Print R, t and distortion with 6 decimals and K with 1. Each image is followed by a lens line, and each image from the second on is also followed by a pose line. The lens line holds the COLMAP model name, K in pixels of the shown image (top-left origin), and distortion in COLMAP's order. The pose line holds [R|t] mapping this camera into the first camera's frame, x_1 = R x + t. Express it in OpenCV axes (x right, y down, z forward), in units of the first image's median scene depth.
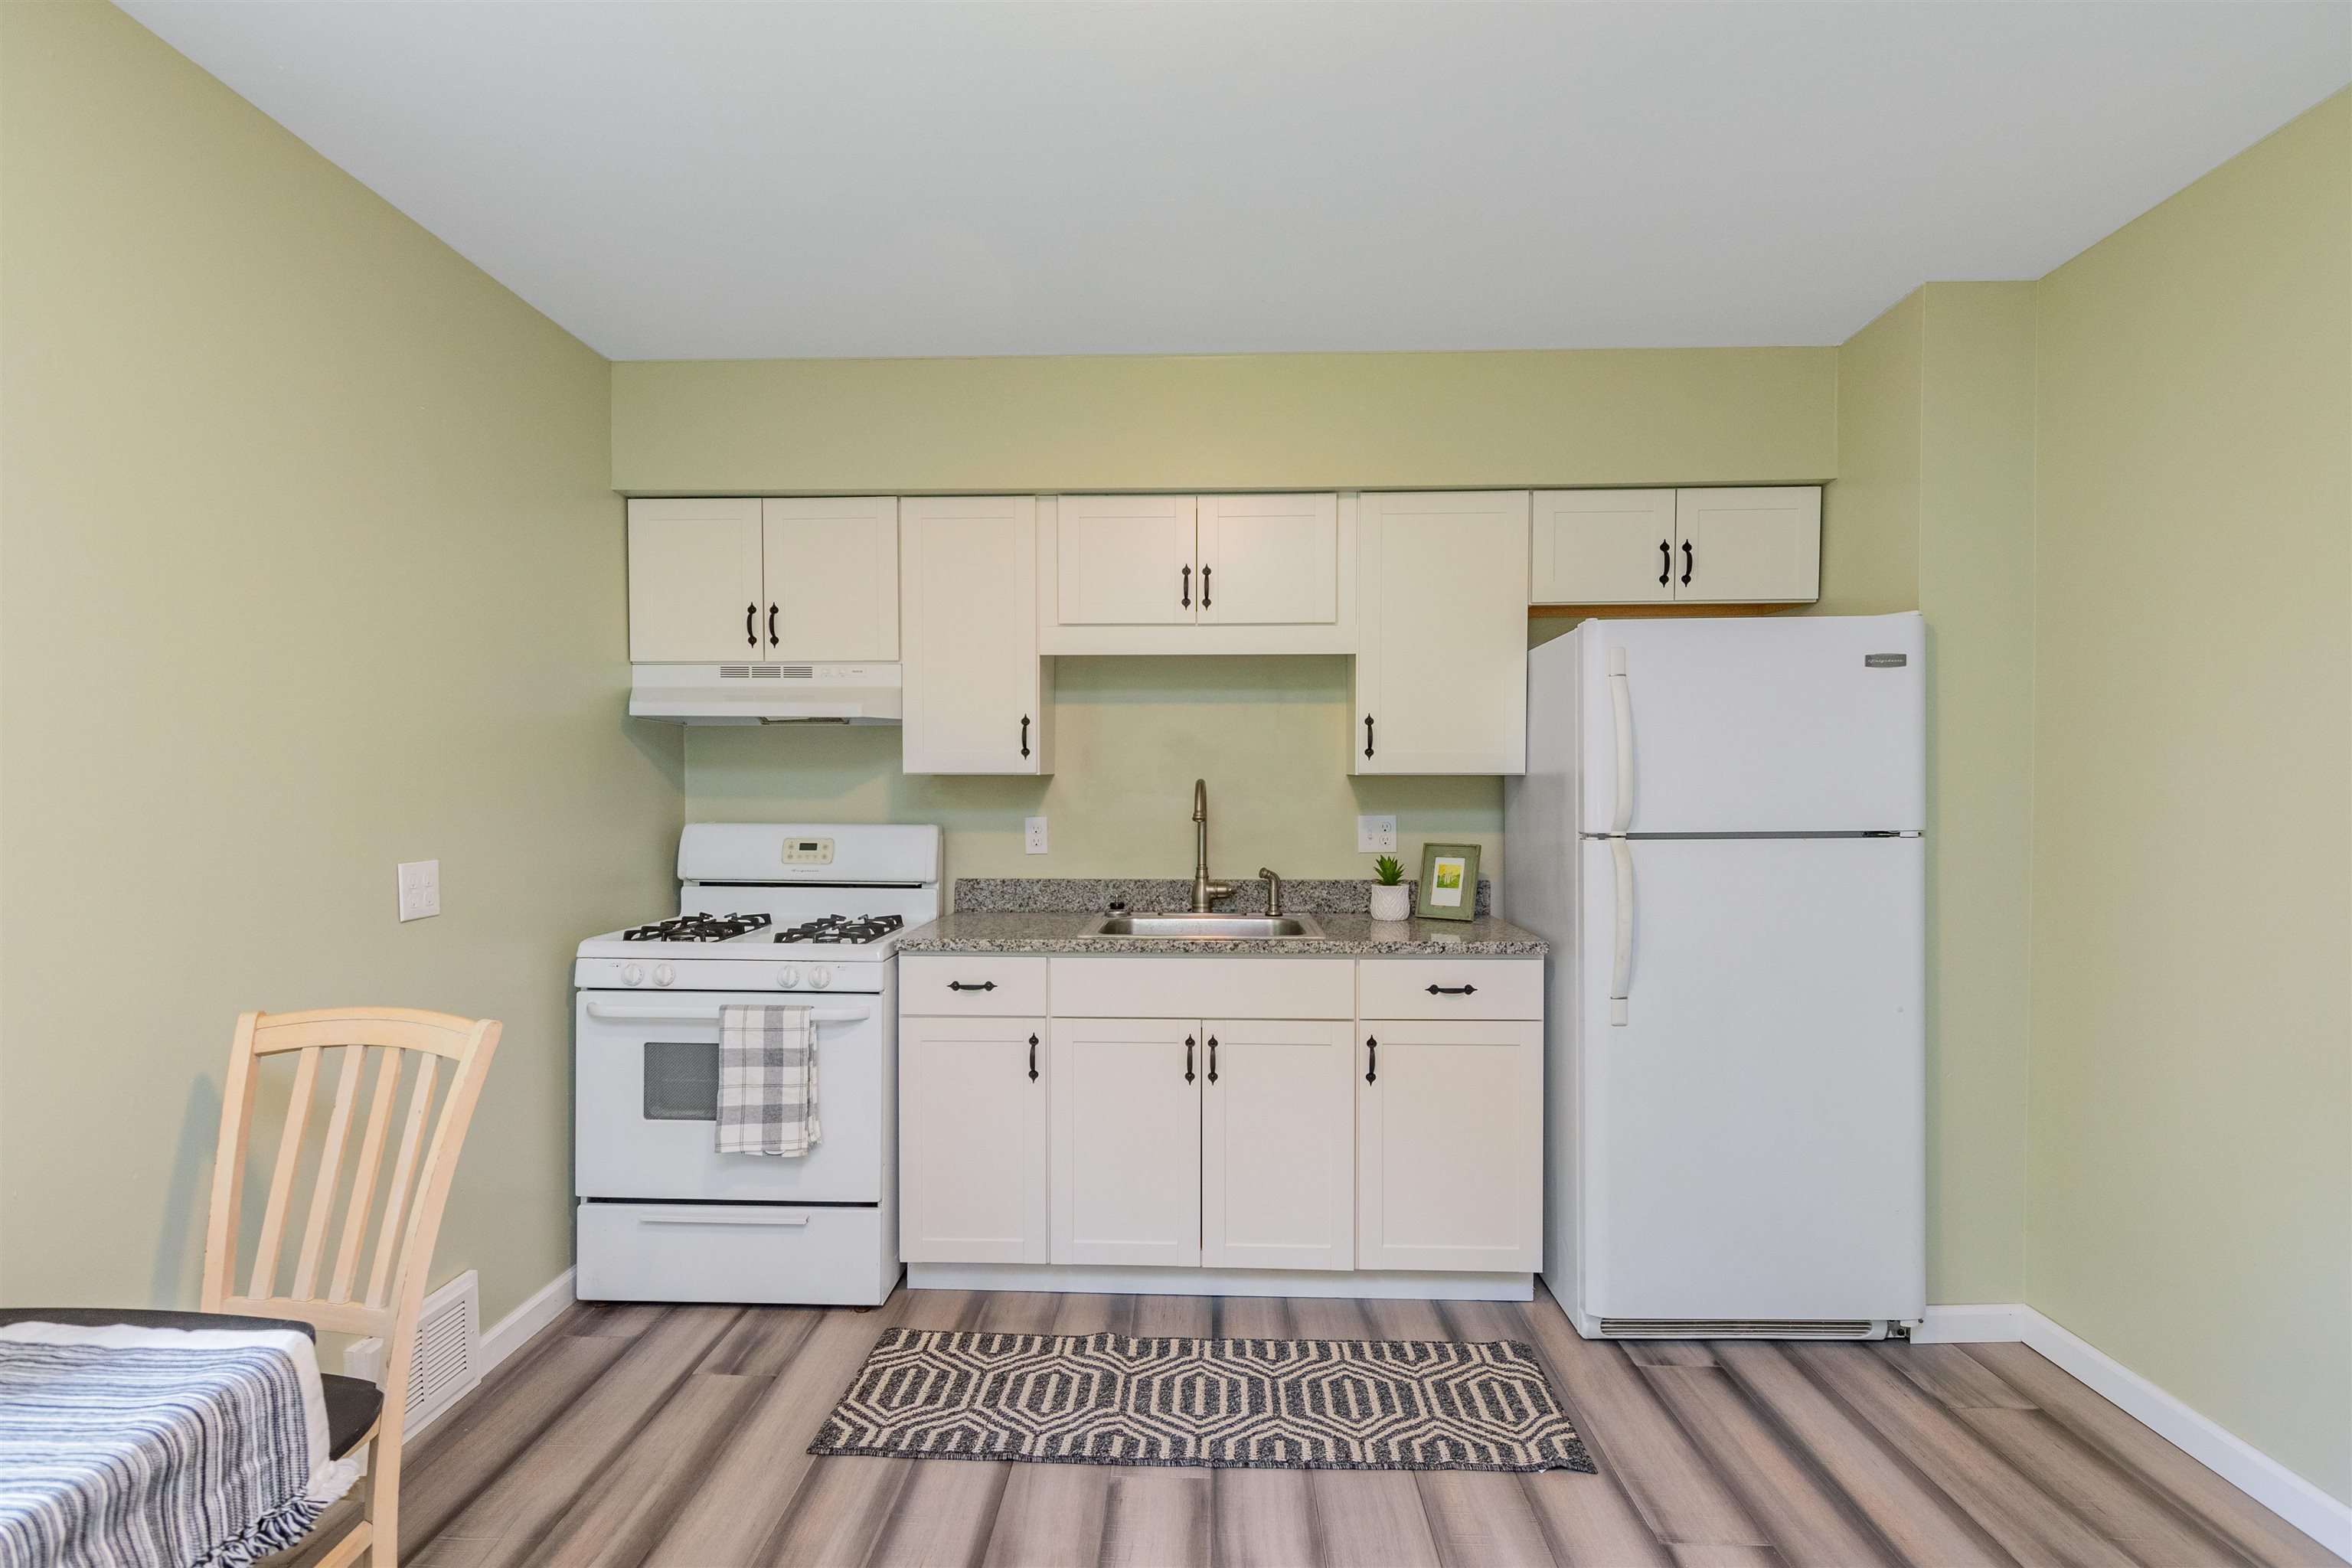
lens RADIAL K [[1139.6, 0, 1170.7], [0, 1139.6, 800.3], [0, 0, 1]] dist [-0.010625, 0.002231]
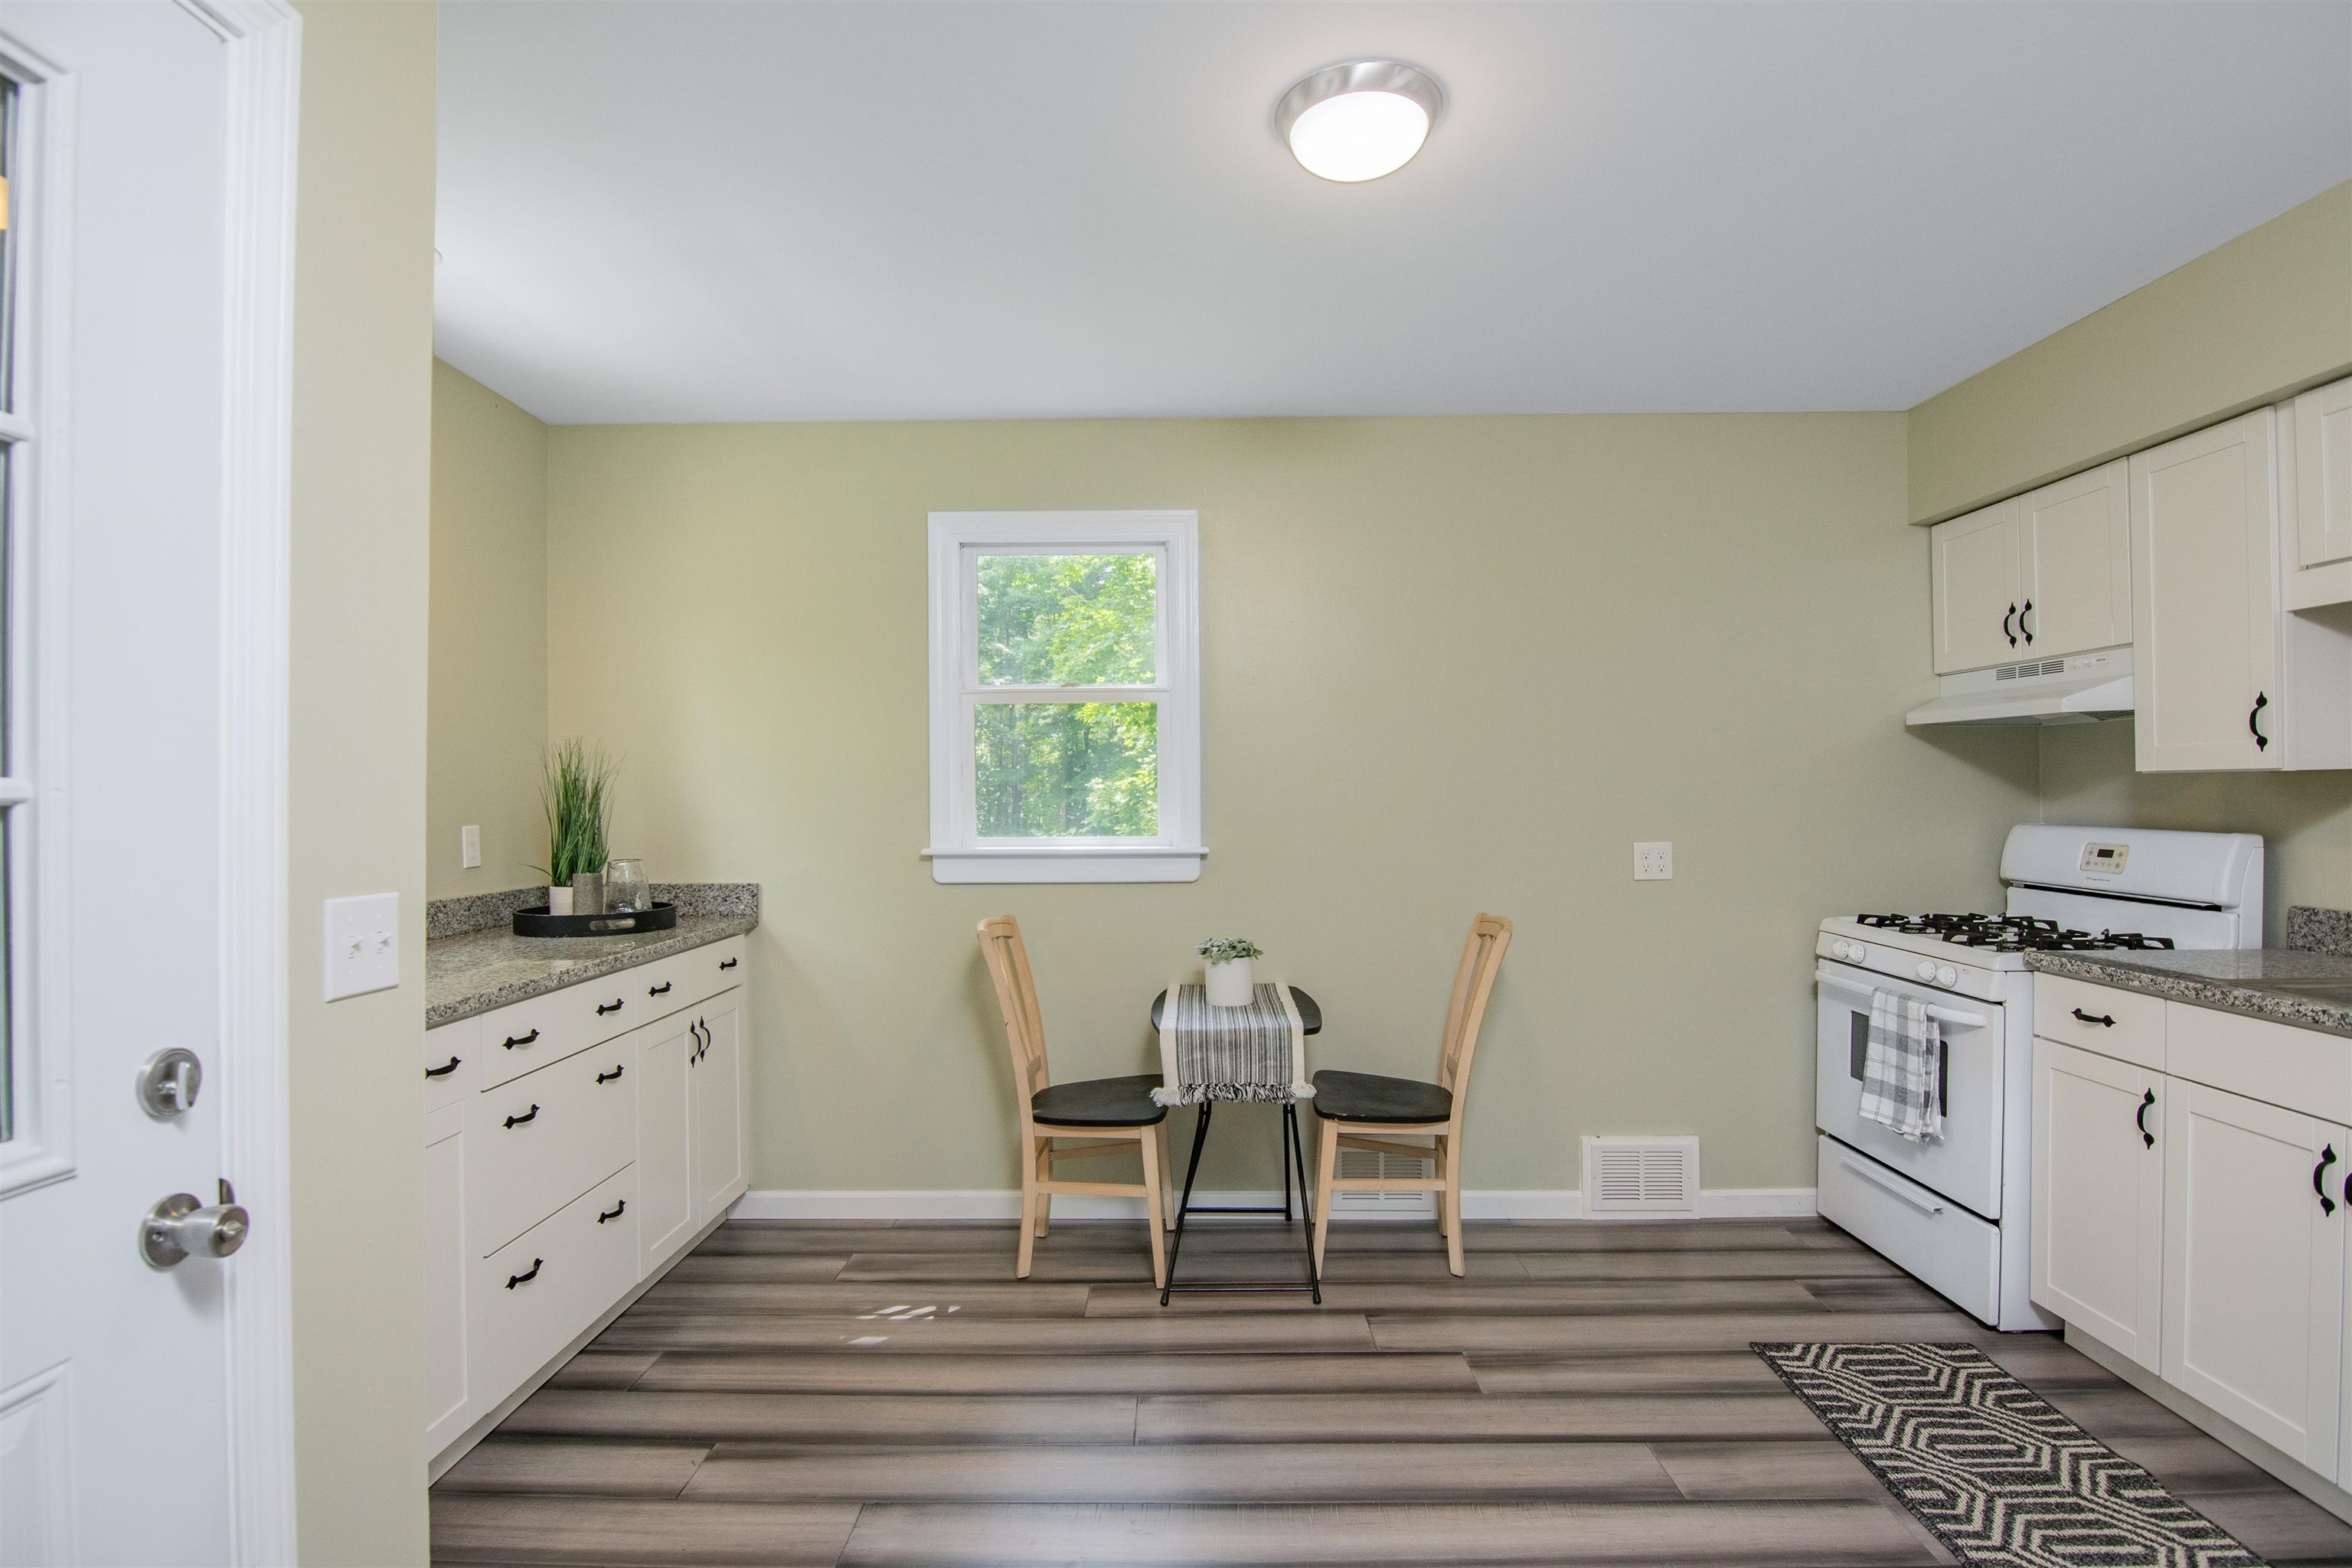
lens RADIAL K [[1139.6, 0, 1171.6], [0, 1139.6, 788.5], [0, 0, 1]] dist [-0.010625, 0.002231]
pose [[0.032224, -0.005159, -0.999467, 0.699591], [-0.003146, 0.999981, -0.005263, -0.005202], [0.999476, 0.003314, 0.032207, 0.279729]]
